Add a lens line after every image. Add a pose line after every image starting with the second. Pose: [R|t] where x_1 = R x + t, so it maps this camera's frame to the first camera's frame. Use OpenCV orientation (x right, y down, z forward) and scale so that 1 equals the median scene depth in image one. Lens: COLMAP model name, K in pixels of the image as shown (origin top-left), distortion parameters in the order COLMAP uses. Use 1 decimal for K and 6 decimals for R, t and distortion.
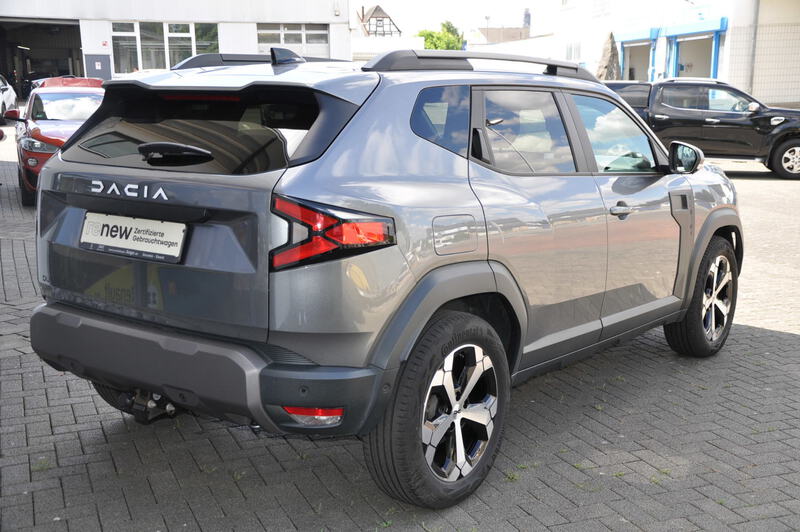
lens RADIAL K [[943.3, 0, 400.0], [0, 943.3, 266.0], [0, 0, 1]] dist [0.111241, 0.012128]
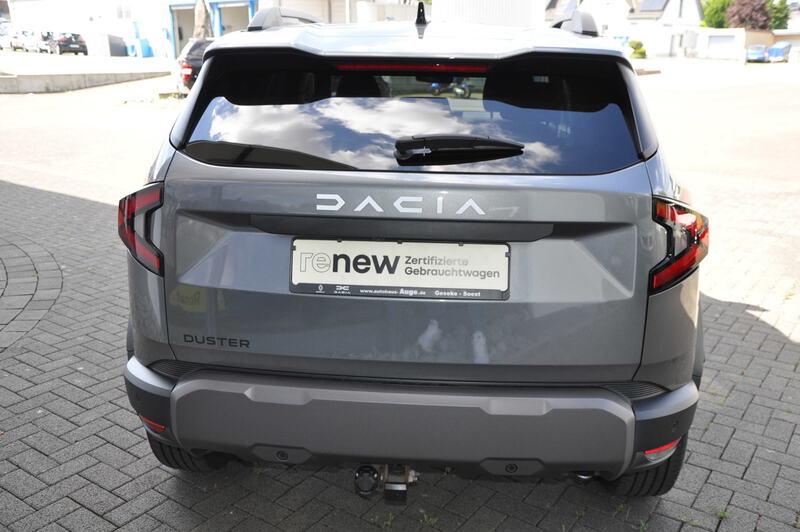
lens RADIAL K [[718.0, 0, 400.0], [0, 718.0, 266.0], [0, 0, 1]] dist [0.007846, 0.008197]
pose [[0.848944, -0.151354, 0.506346, -0.542930], [0.092133, 0.985826, 0.140207, -0.106058], [-0.520390, -0.072377, 0.850856, 0.536657]]
